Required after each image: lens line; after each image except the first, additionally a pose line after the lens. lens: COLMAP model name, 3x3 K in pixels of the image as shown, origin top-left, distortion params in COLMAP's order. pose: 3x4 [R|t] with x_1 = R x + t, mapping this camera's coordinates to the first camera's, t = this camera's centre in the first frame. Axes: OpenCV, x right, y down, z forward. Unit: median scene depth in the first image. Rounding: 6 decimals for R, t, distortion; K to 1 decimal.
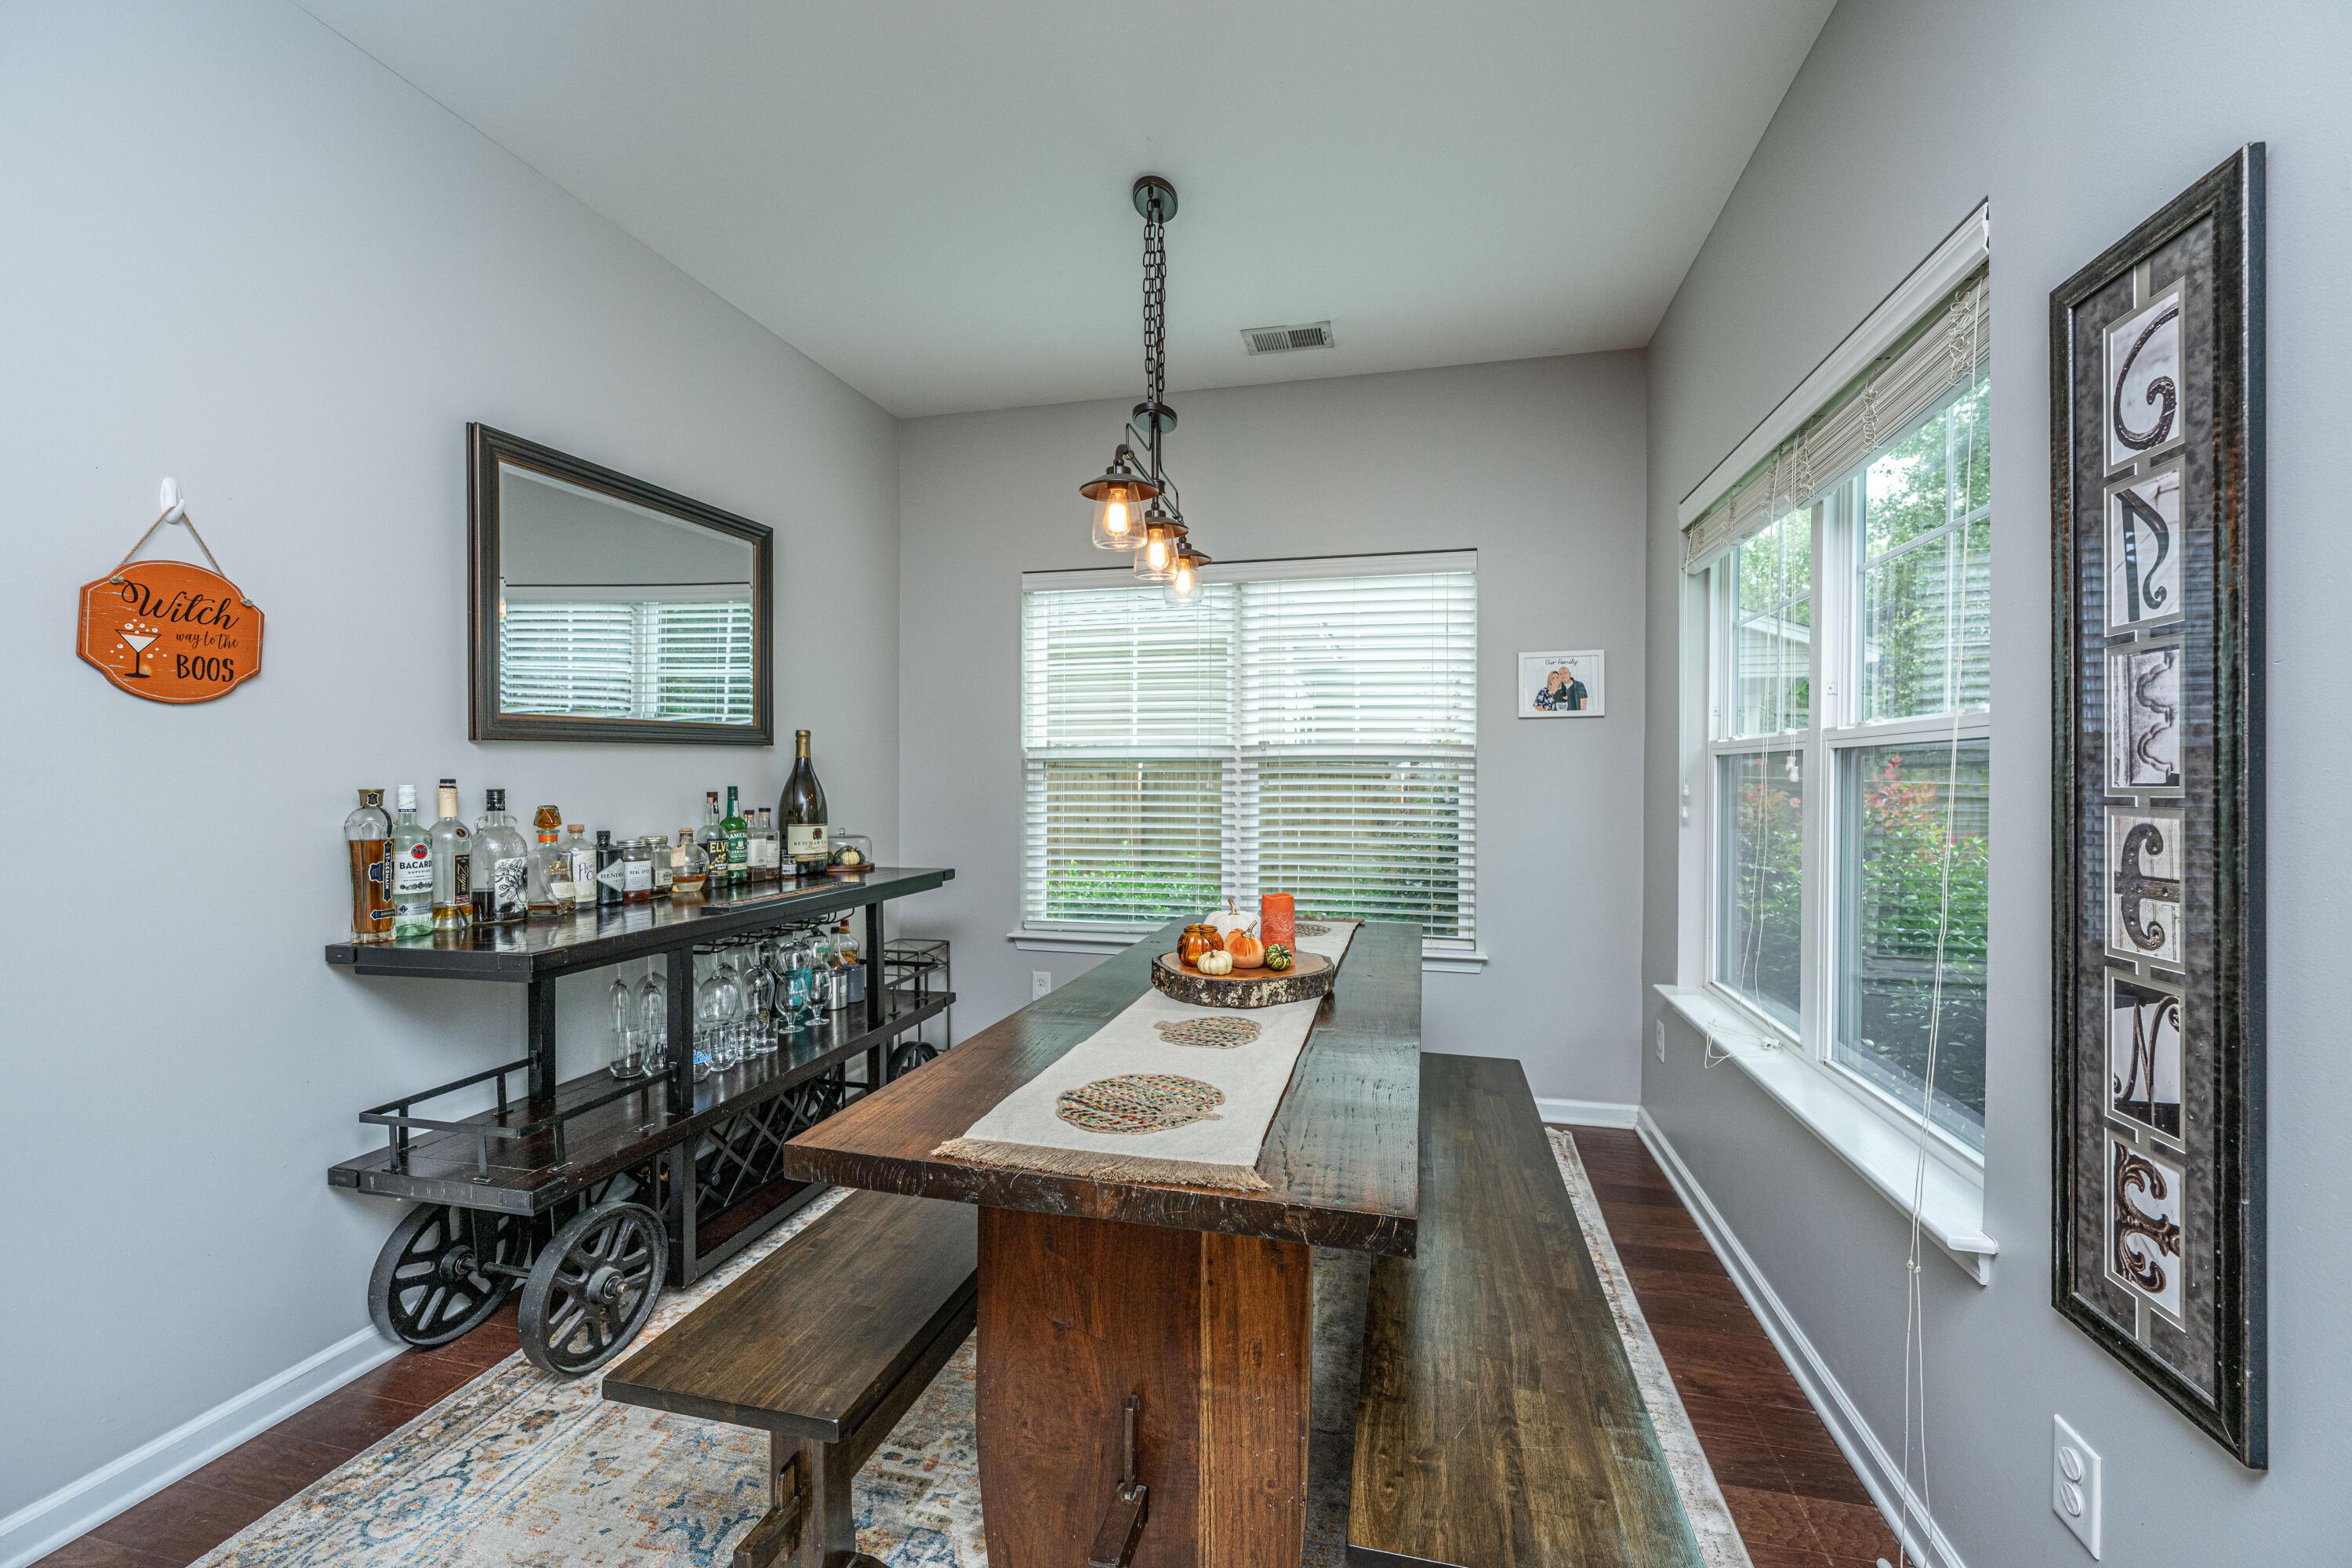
lens RADIAL K [[966.2, 0, 1172.1], [0, 966.2, 772.1], [0, 0, 1]] dist [0.000465, 0.000121]
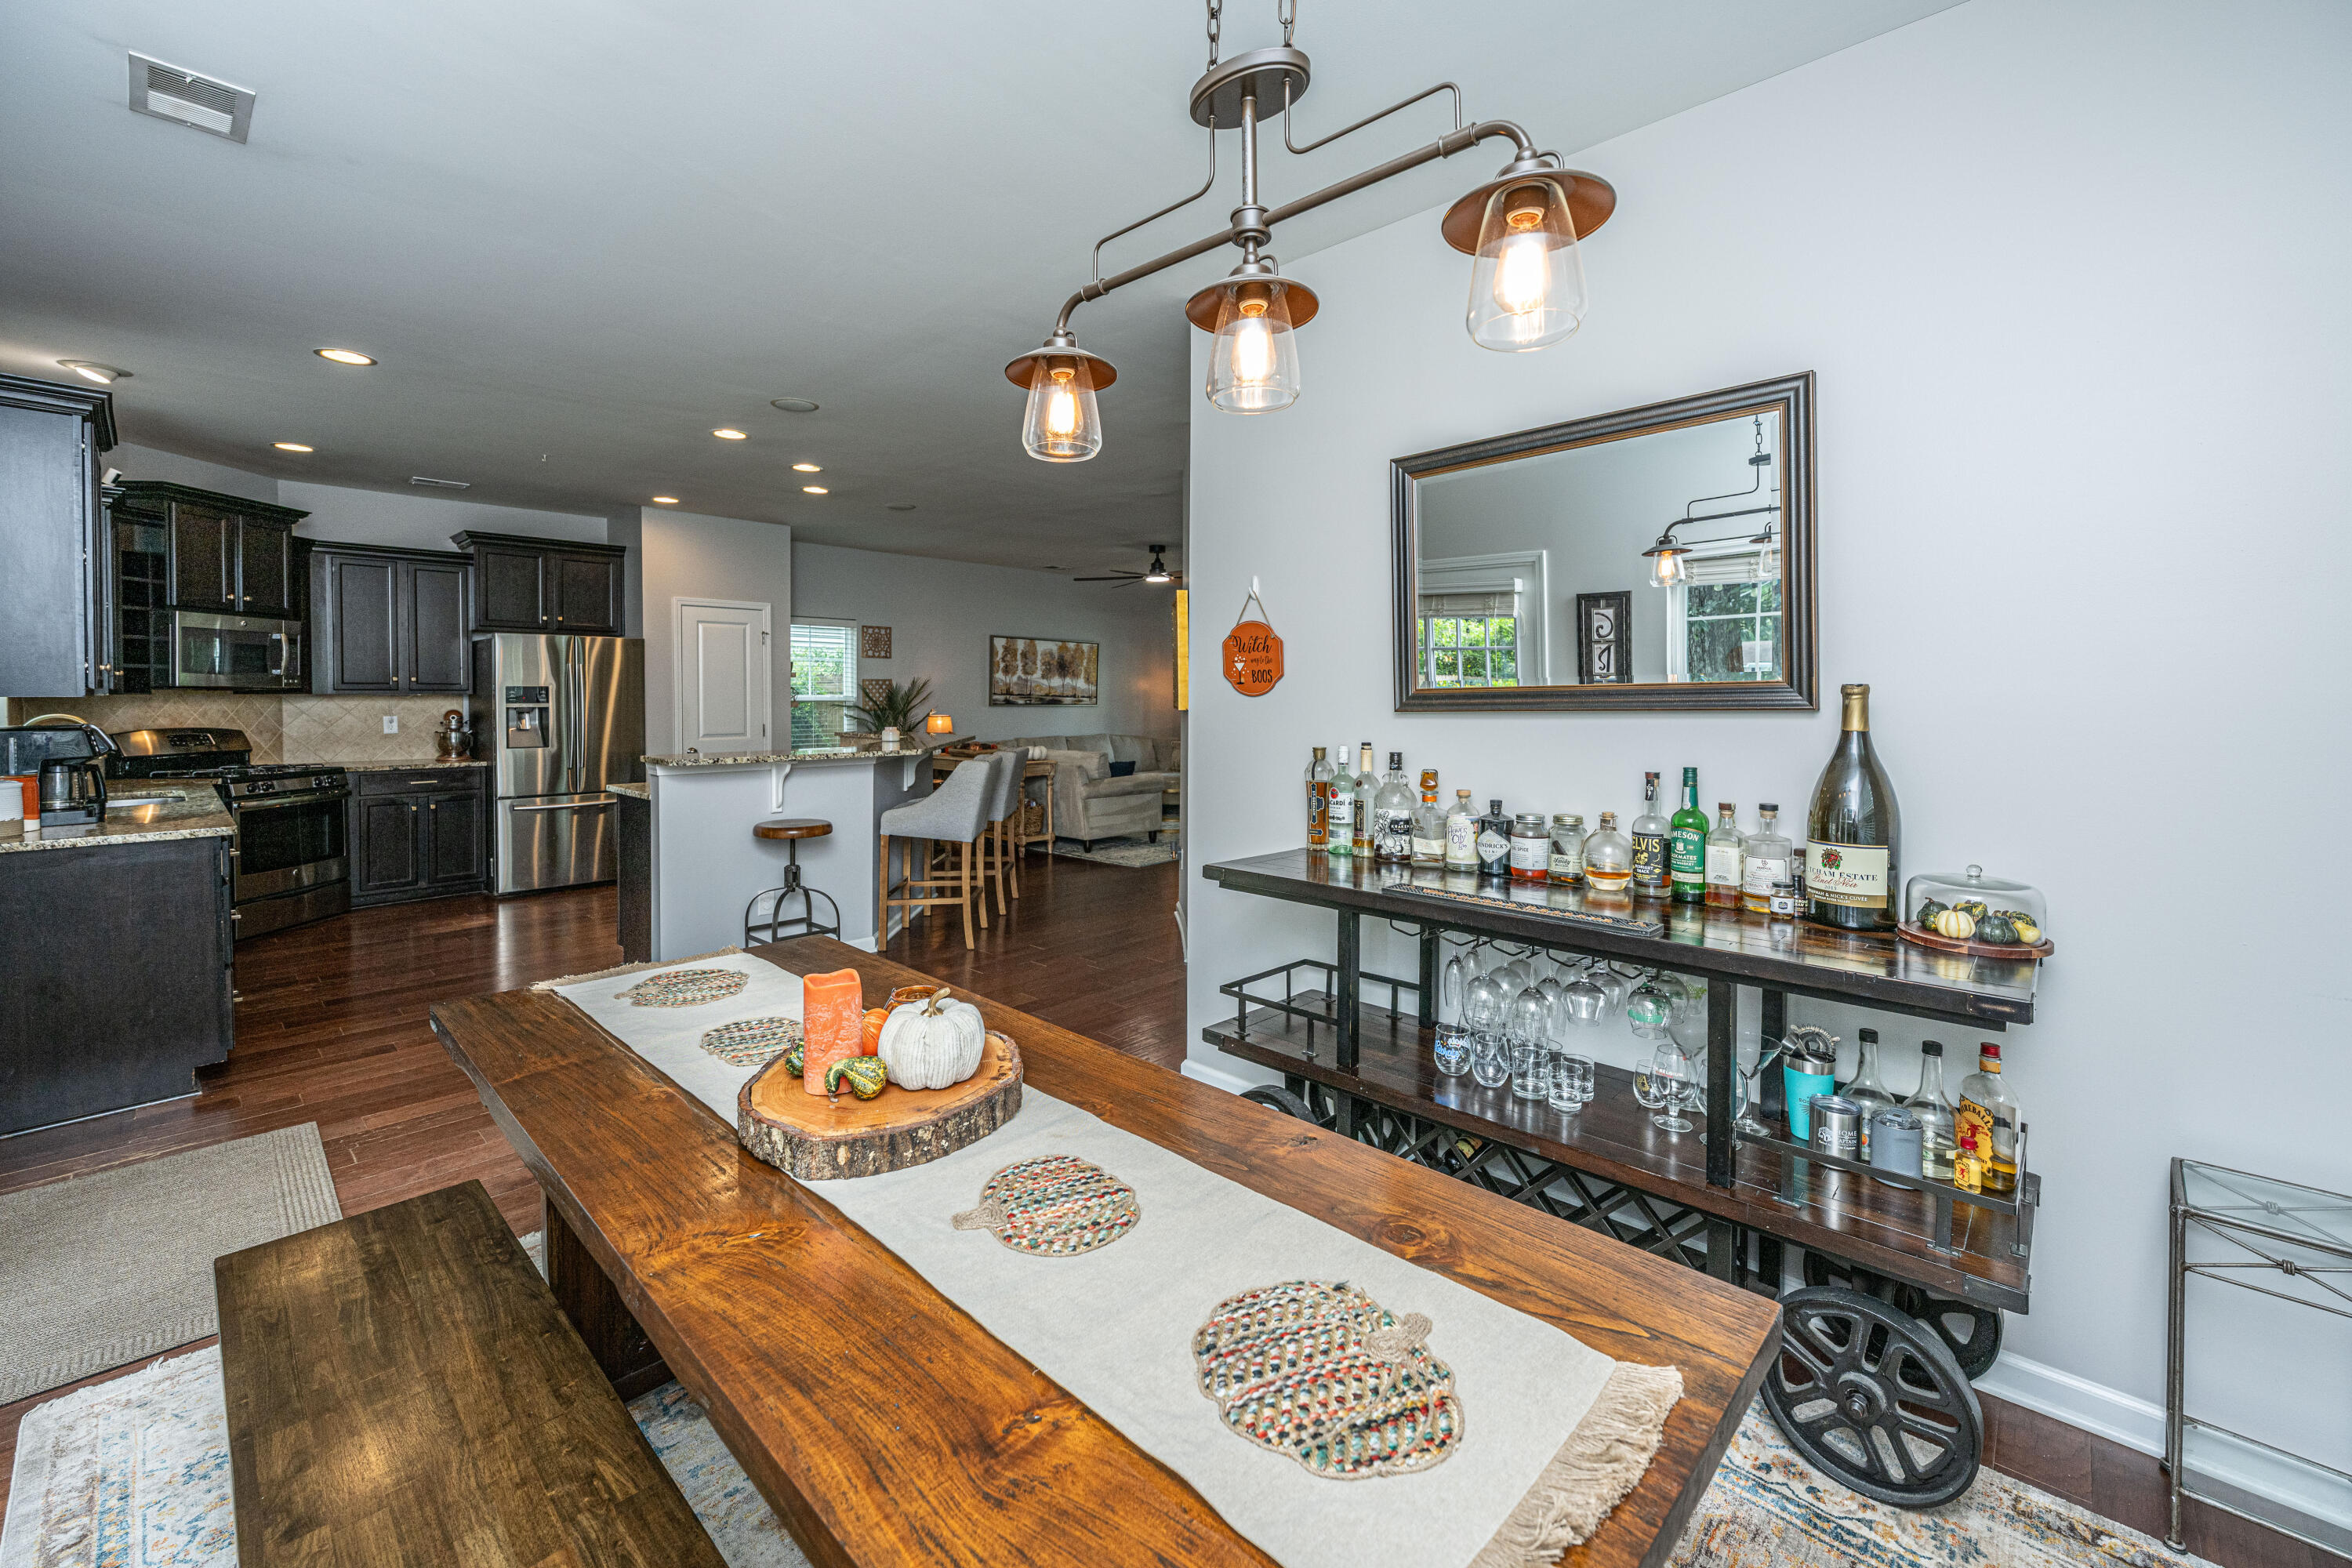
lens RADIAL K [[955.3, 0, 1176.2], [0, 955.3, 703.8], [0, 0, 1]] dist [-0.000713, -0.000046]
pose [[-0.497787, 0.010499, -0.867236, 0.469963], [0.004889, 0.999945, 0.009299, -0.054353], [0.867285, 0.000389, -0.497811, 1.301971]]
